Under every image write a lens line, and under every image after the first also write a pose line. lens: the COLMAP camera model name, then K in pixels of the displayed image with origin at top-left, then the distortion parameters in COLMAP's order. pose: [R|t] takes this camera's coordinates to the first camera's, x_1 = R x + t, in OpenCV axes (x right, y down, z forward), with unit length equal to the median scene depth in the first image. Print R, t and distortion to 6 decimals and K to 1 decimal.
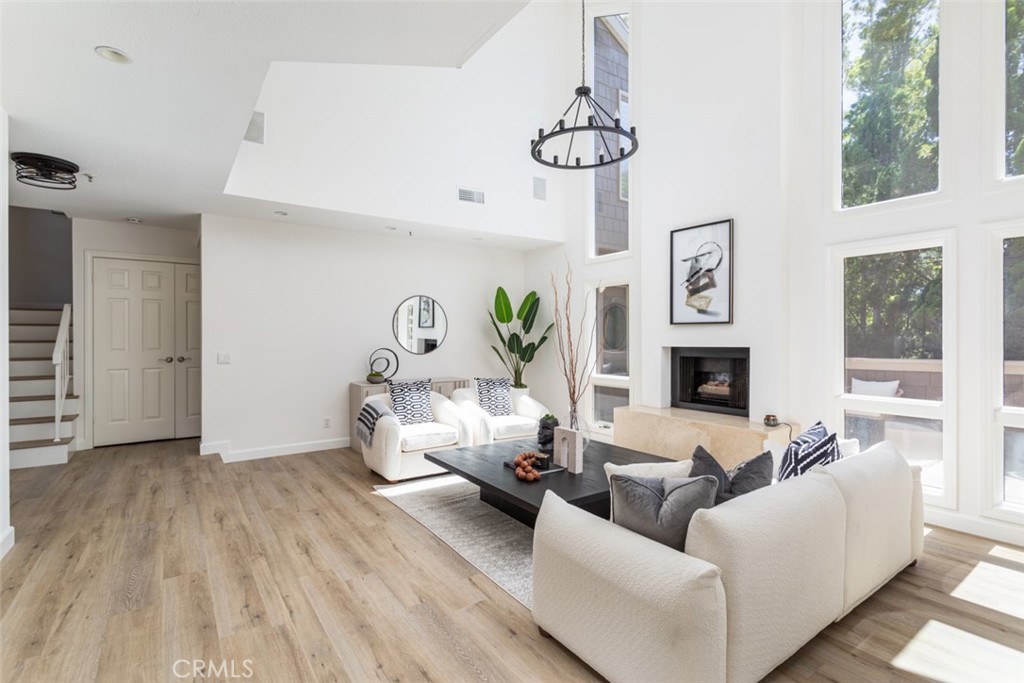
lens RADIAL K [[482.0, 0, 513.3], [0, 482.0, 335.2], [0, 0, 1]] dist [-0.002357, -0.000445]
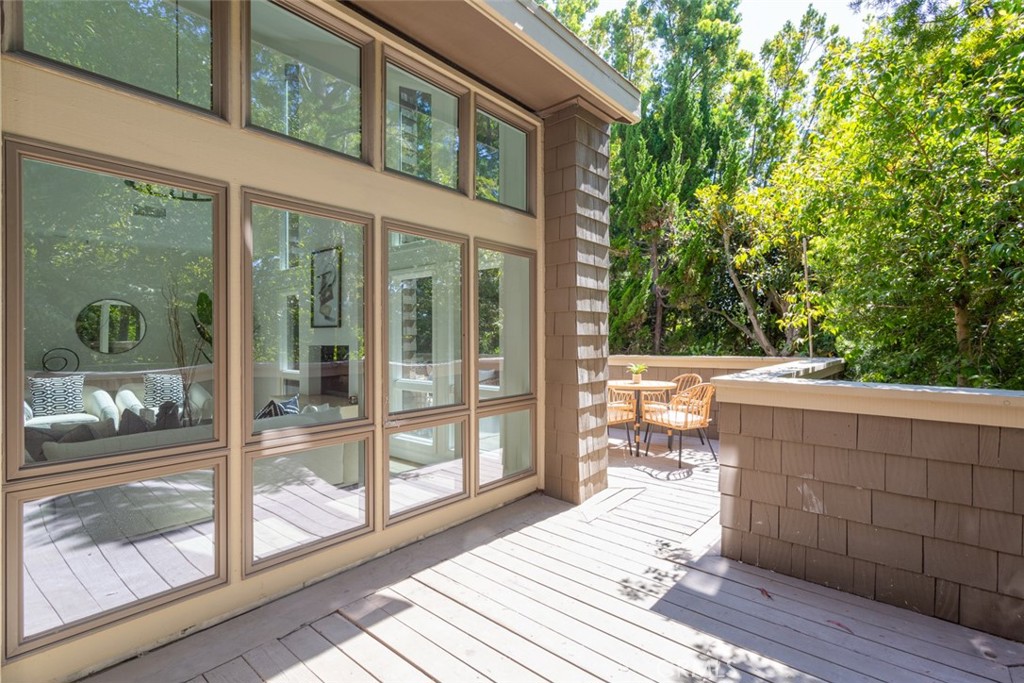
lens RADIAL K [[482.0, 0, 513.3], [0, 482.0, 335.2], [0, 0, 1]] dist [-0.002357, -0.000445]
pose [[0.970357, 0.001225, 0.241673, 0.582061], [-0.002317, 0.999988, 0.004233, -0.009867], [-0.241665, -0.004667, 0.970348, -0.369427]]
